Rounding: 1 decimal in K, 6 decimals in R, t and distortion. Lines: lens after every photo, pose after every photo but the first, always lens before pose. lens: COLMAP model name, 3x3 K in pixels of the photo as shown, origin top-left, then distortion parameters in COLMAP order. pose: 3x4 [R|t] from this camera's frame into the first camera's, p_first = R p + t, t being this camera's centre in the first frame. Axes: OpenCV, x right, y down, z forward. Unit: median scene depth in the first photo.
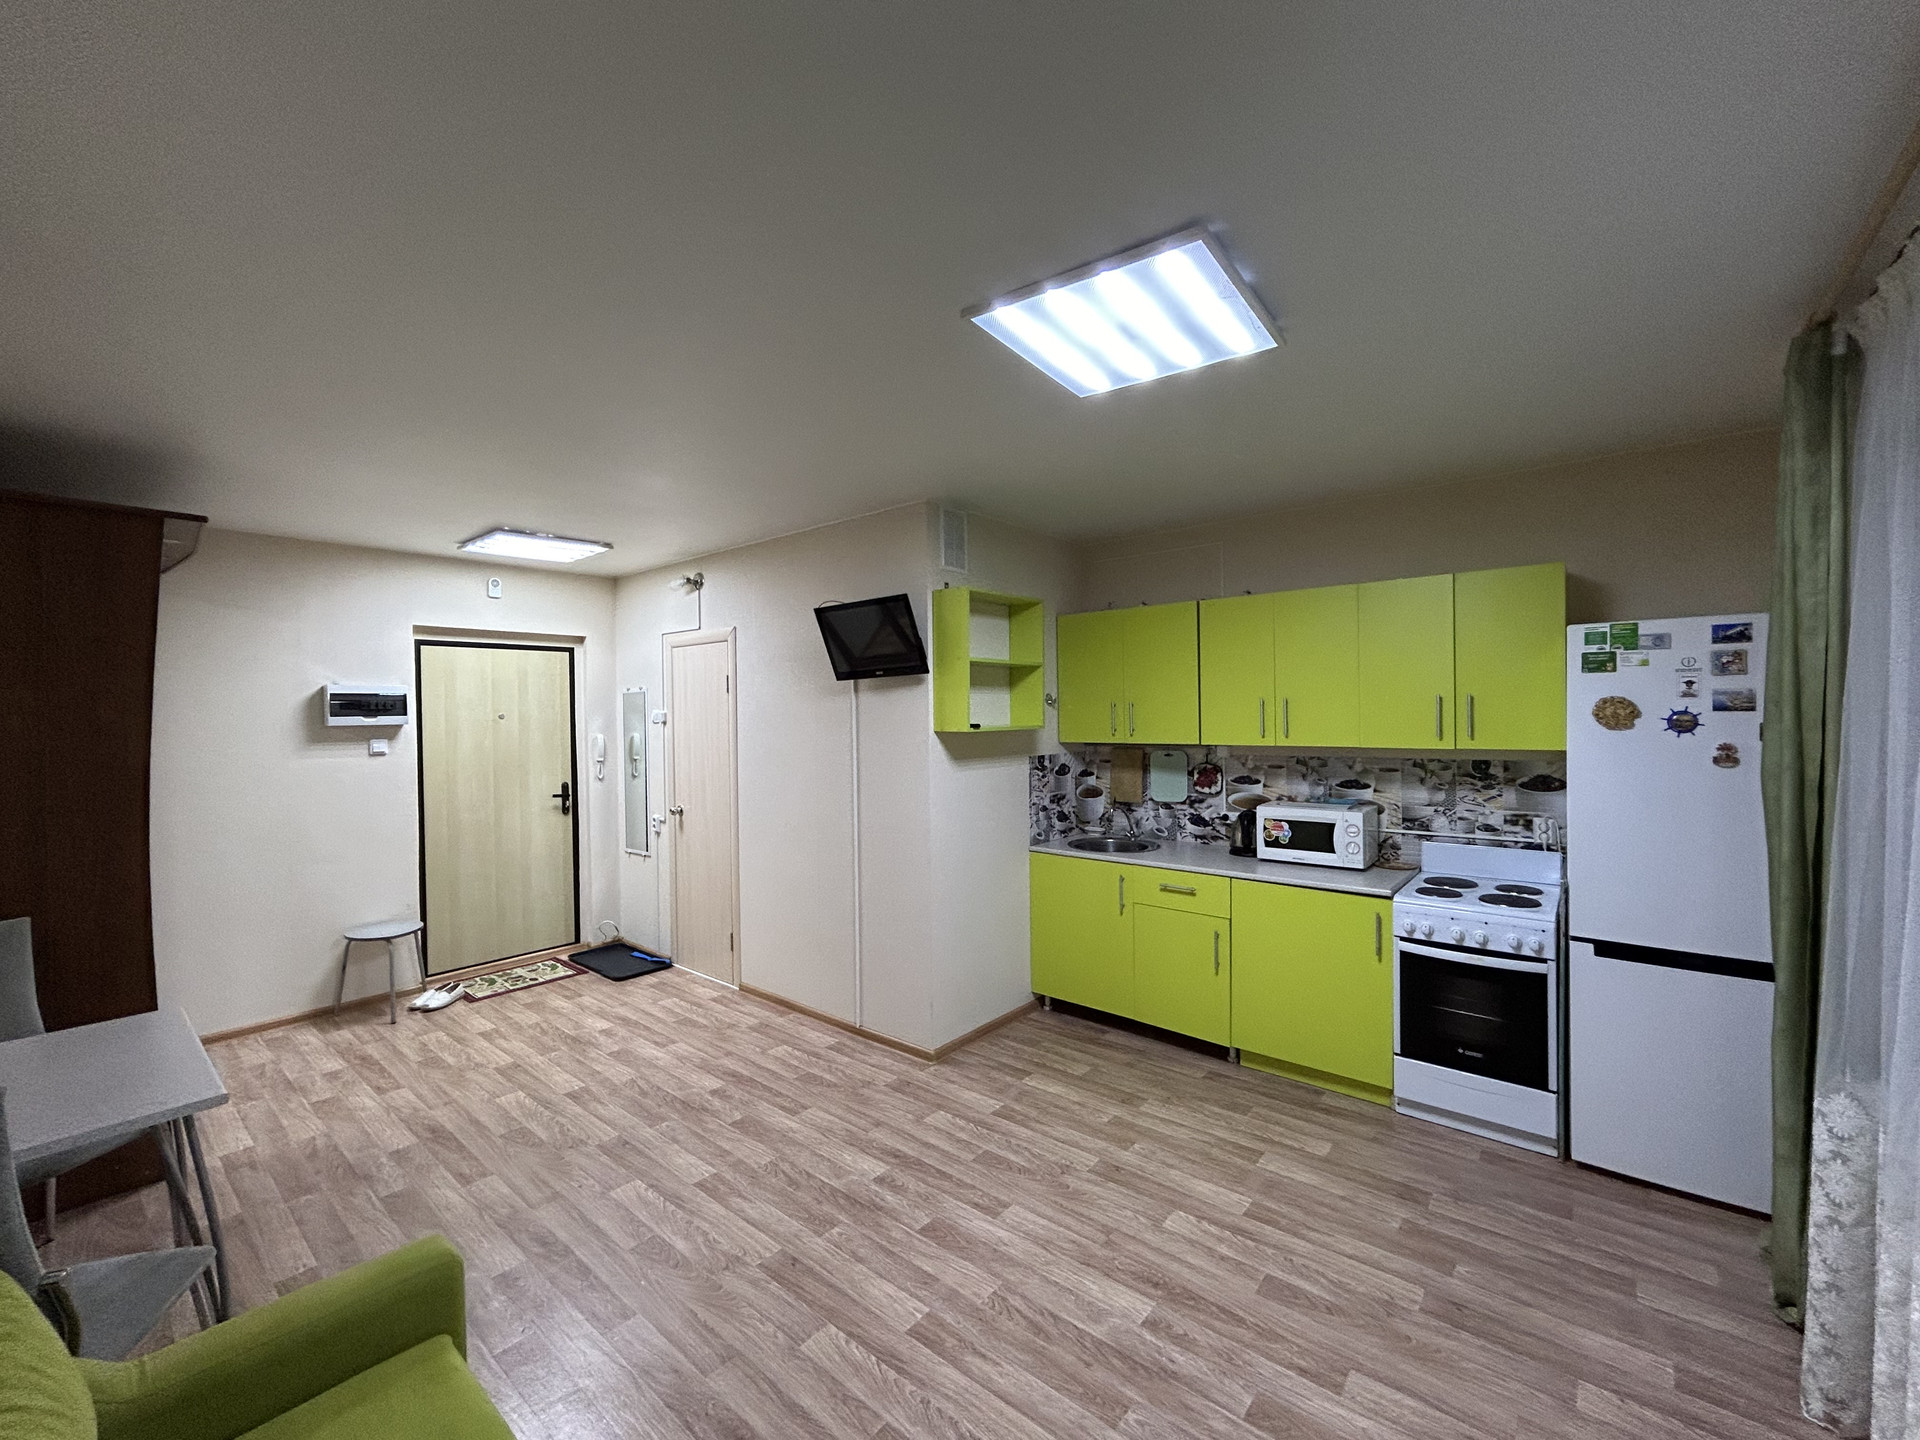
lens RADIAL K [[778.8, 0, 960.7], [0, 778.8, 728.6], [0, 0, 1]] dist [-0.000090, -0.000444]
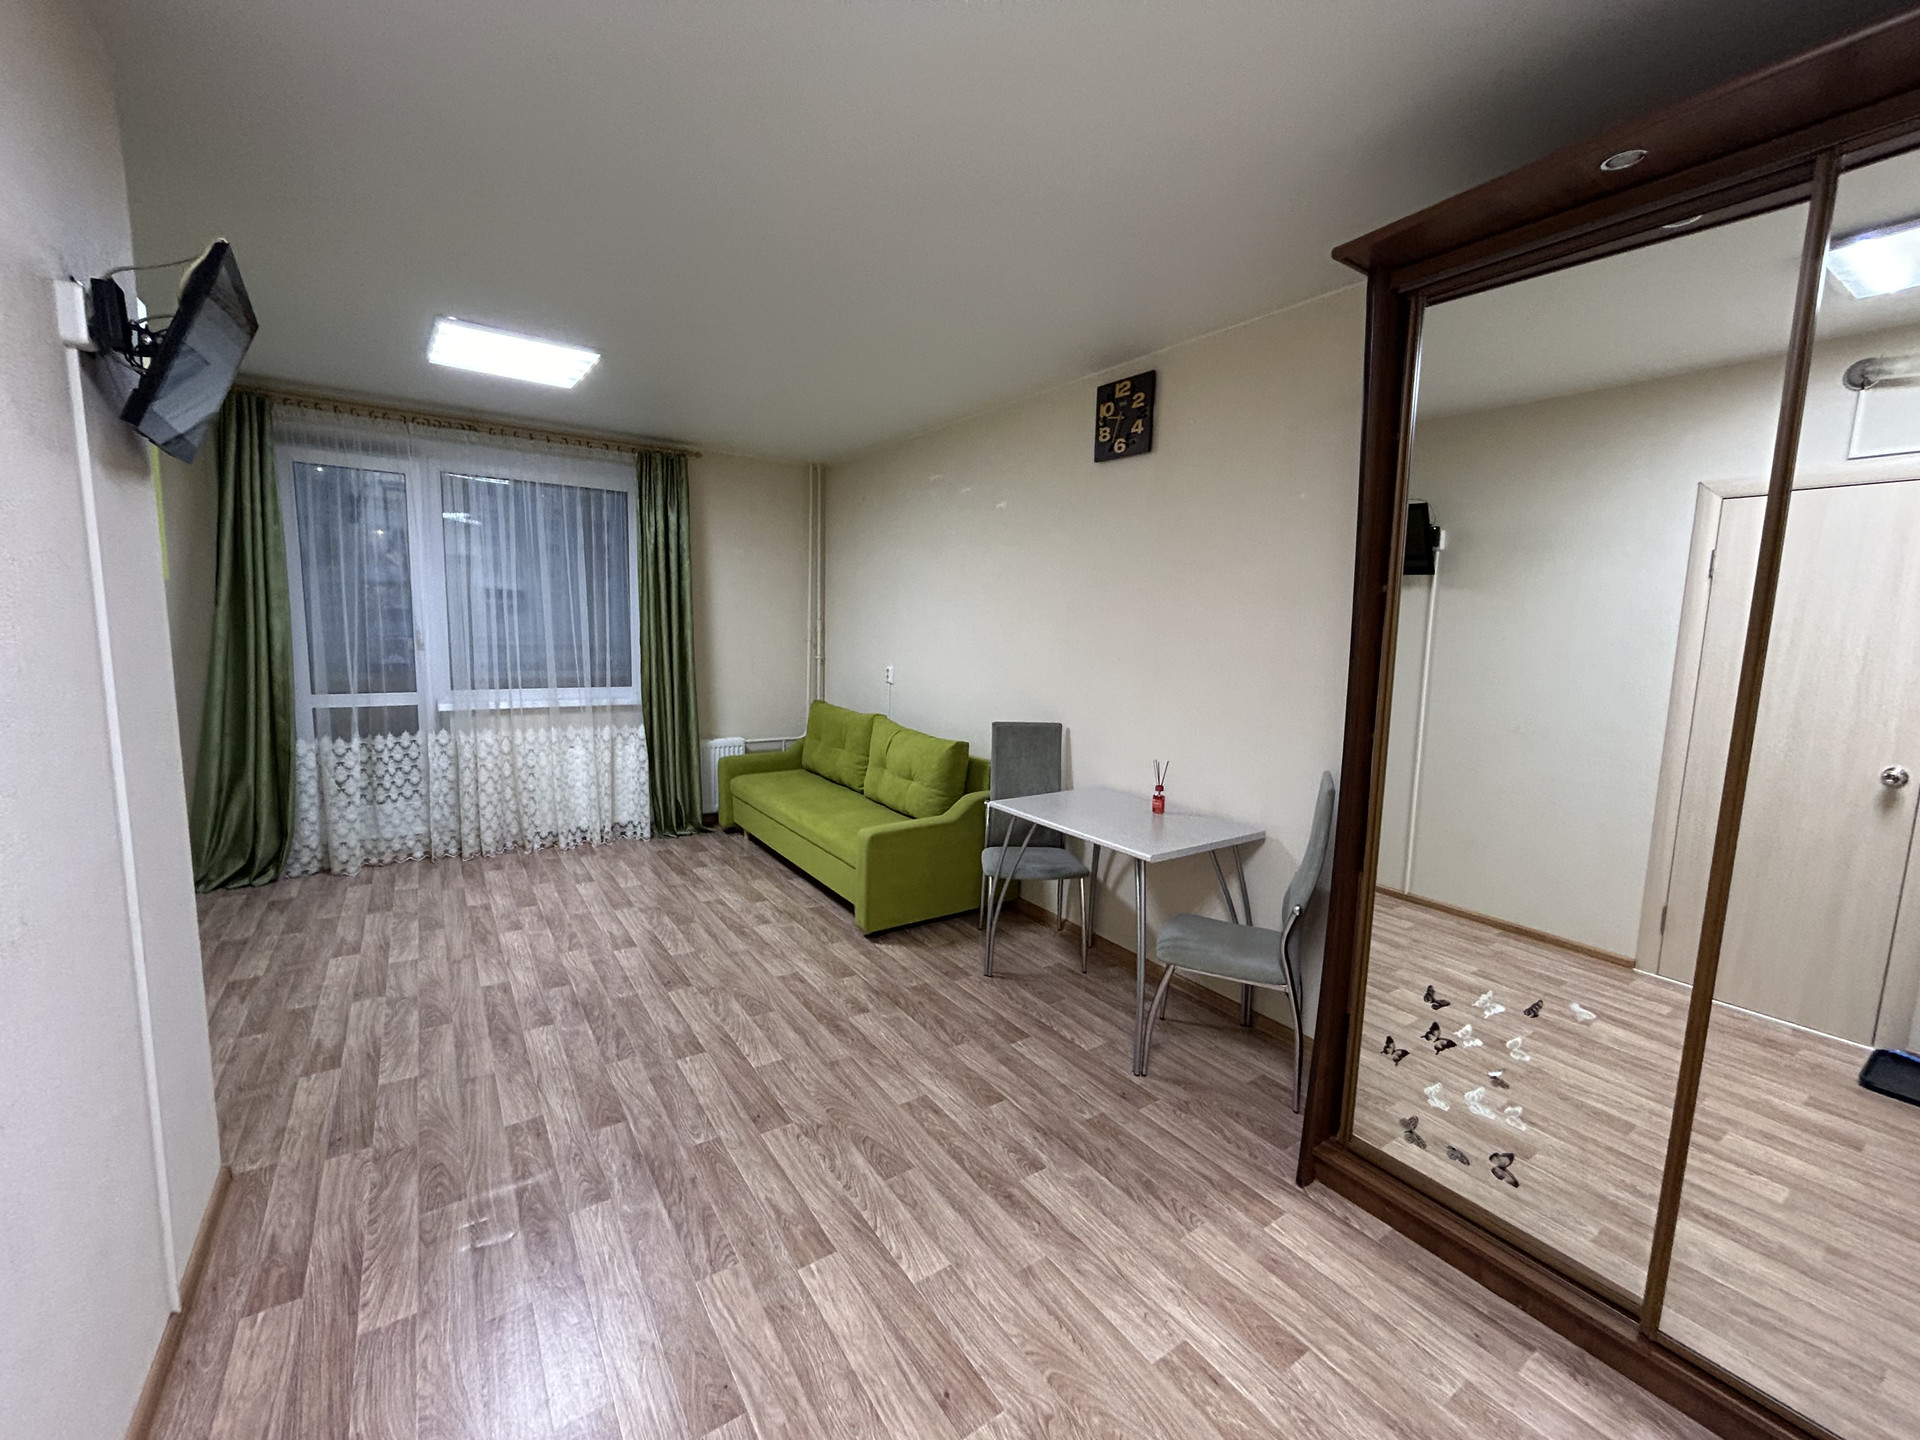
lens RADIAL K [[778.8, 0, 960.7], [0, 778.8, 717.3], [0, 0, 1]] dist [-0.000090, -0.000444]
pose [[-0.963896, -0.047428, 0.262019, -0.852265], [-0.012366, 0.990921, 0.133876, 0.024727], [-0.265990, 0.125803, -0.955732, 1.718413]]
